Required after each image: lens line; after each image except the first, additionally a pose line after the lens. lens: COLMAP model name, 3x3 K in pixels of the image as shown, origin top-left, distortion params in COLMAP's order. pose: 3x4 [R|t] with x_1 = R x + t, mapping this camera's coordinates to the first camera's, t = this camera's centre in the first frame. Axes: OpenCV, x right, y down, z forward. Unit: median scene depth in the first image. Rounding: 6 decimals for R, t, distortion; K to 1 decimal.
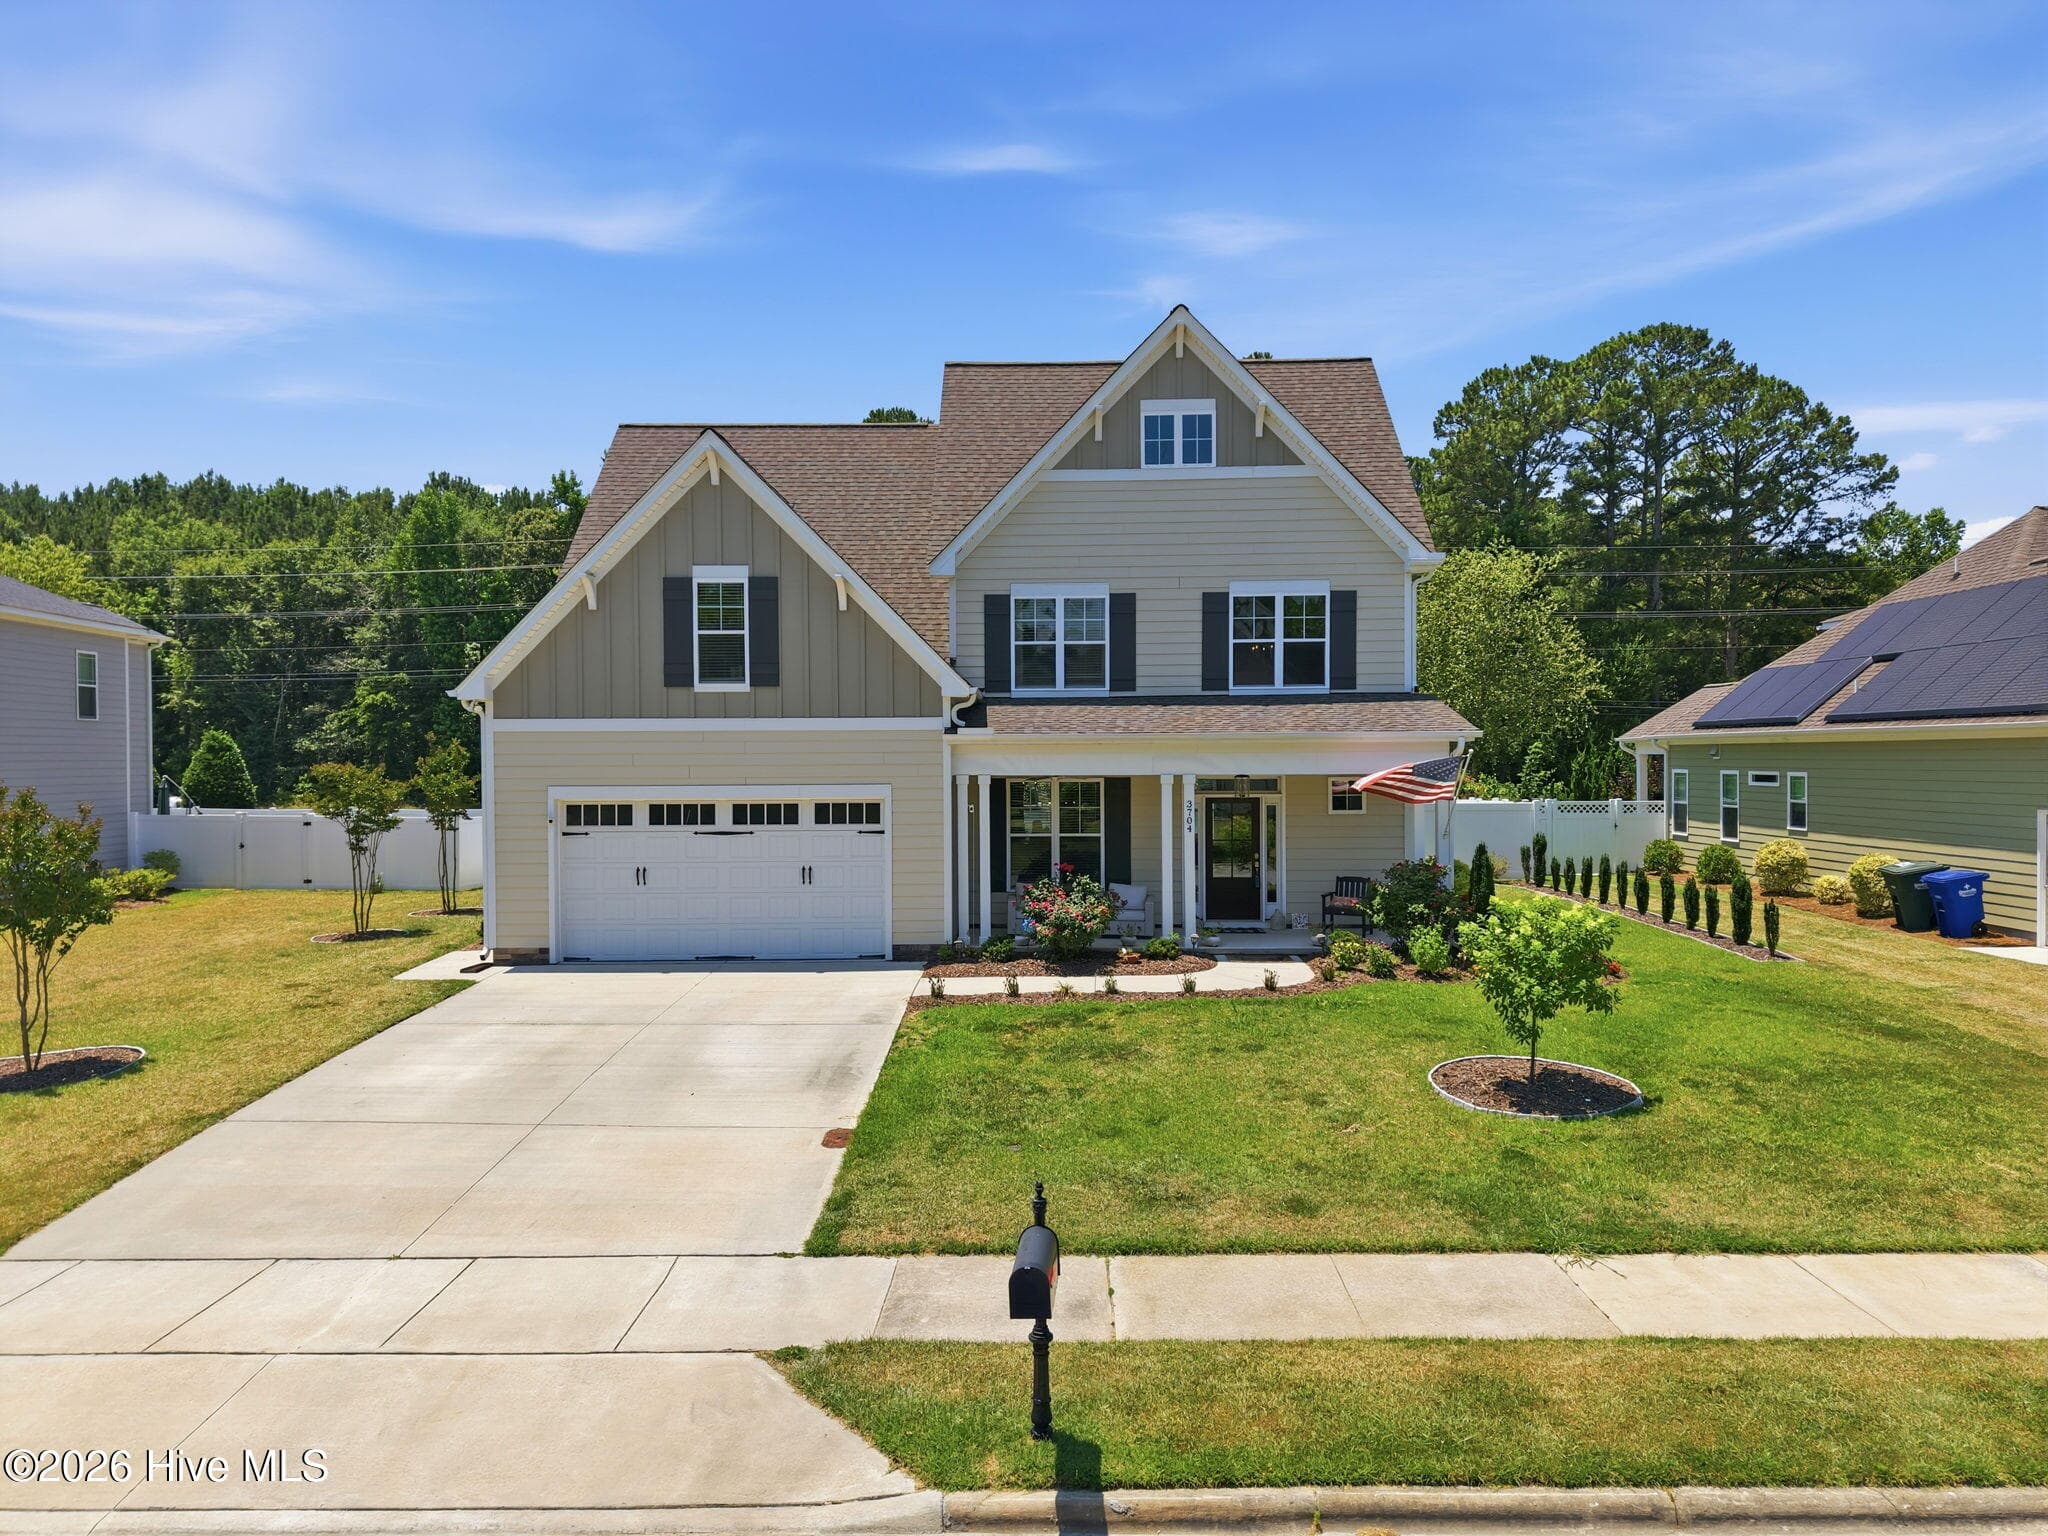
lens RADIAL K [[1368.2, 0, 1026.4], [0, 1368.2, 773.6], [0, 0, 1]] dist [0.034758, -0.044207]
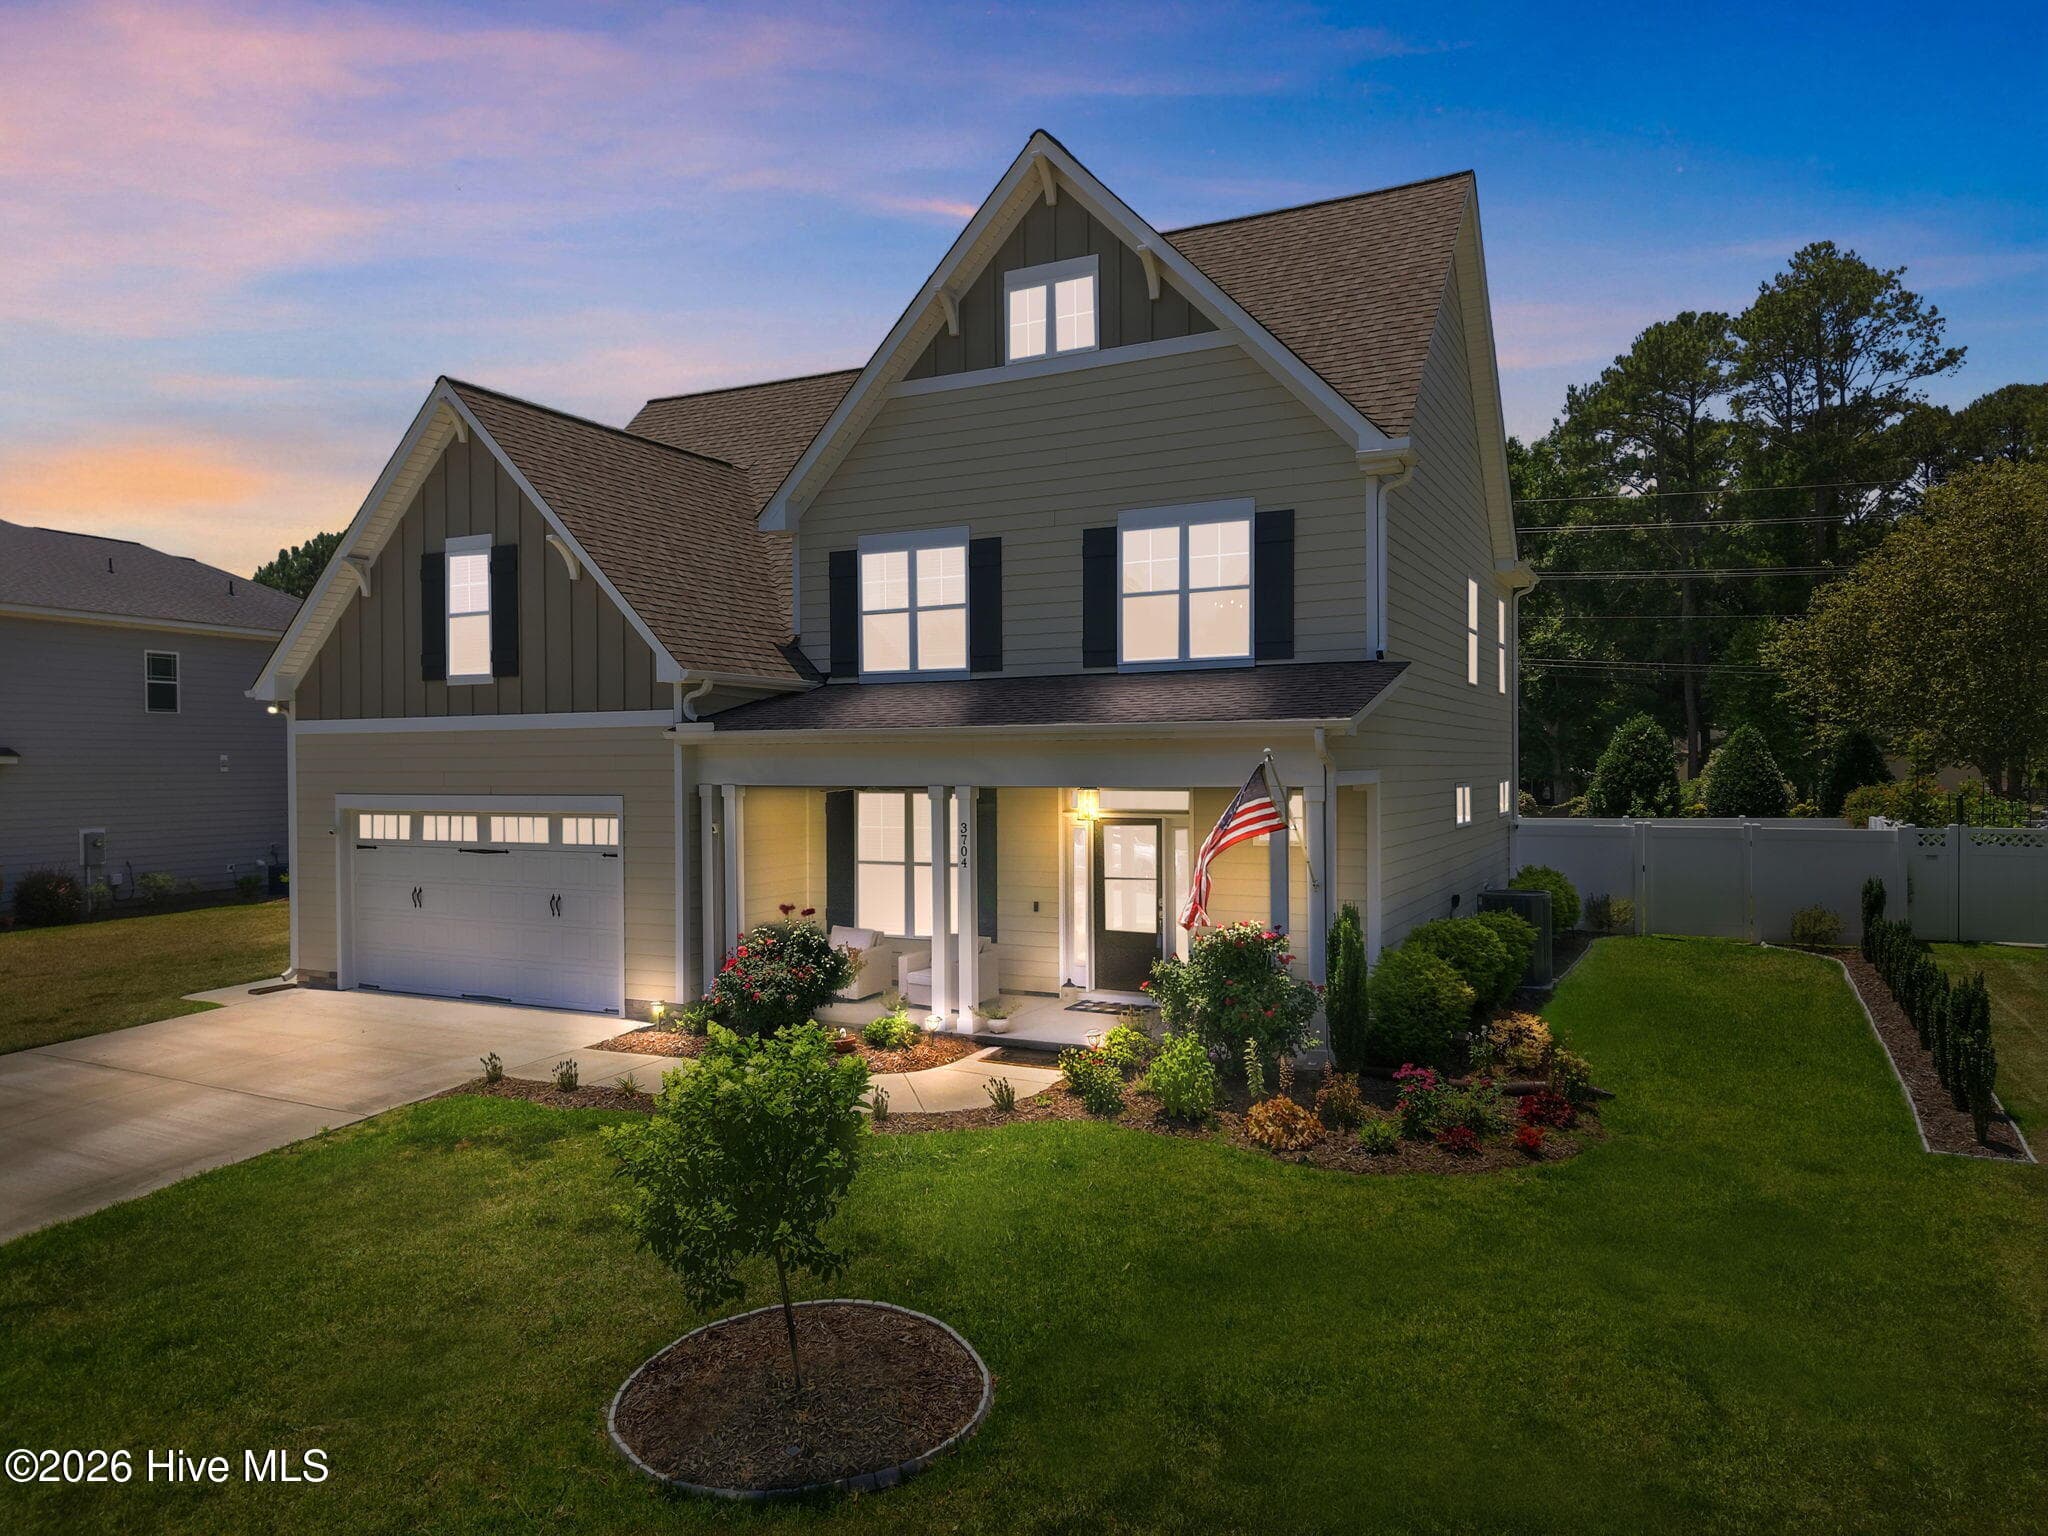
lens RADIAL K [[1368.2, 0, 1026.4], [0, 1368.2, 773.6], [0, 0, 1]] dist [0.034758, -0.044207]
pose [[0.899728, 0.002711, -0.436444, 0.414761], [-0.002504, 0.999996, 0.001049, -0.005943], [0.436445, 0.000149, 0.899731, 0.347374]]
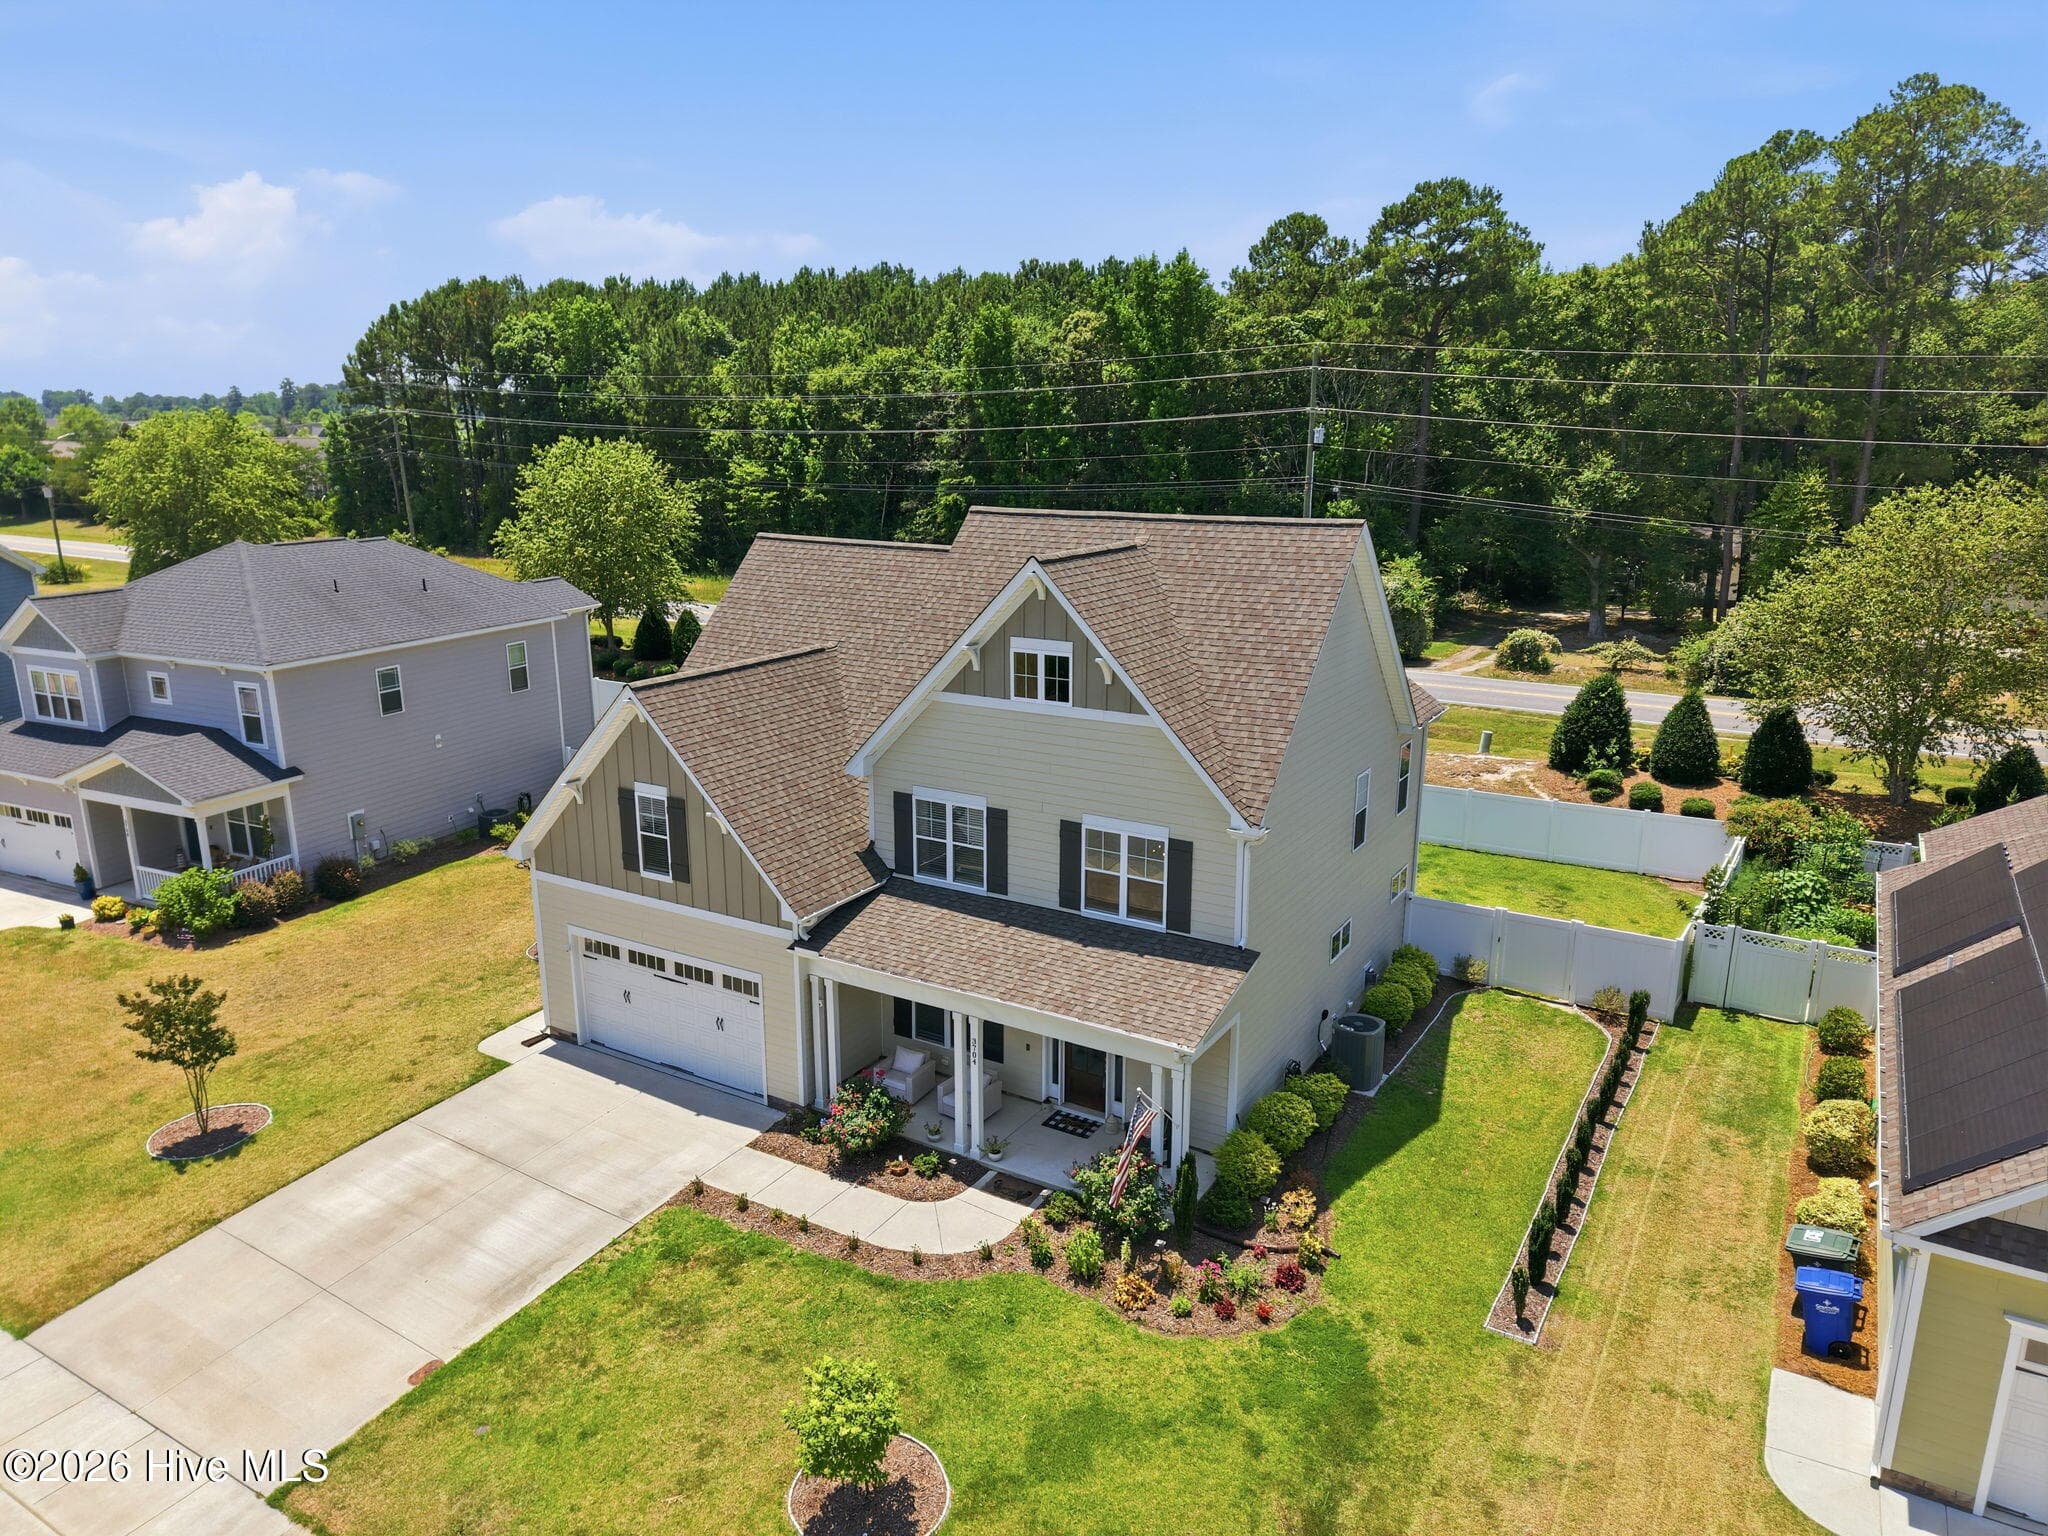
lens RADIAL K [[1368.2, 0, 1026.4], [0, 1368.2, 773.6], [0, 0, 1]] dist [0.034758, -0.044207]
pose [[0.867022, 0.132499, -0.480329, 0.609292], [-0.012960, 0.969666, 0.244089, -0.425872], [0.498101, -0.205406, 0.842439, 0.106559]]
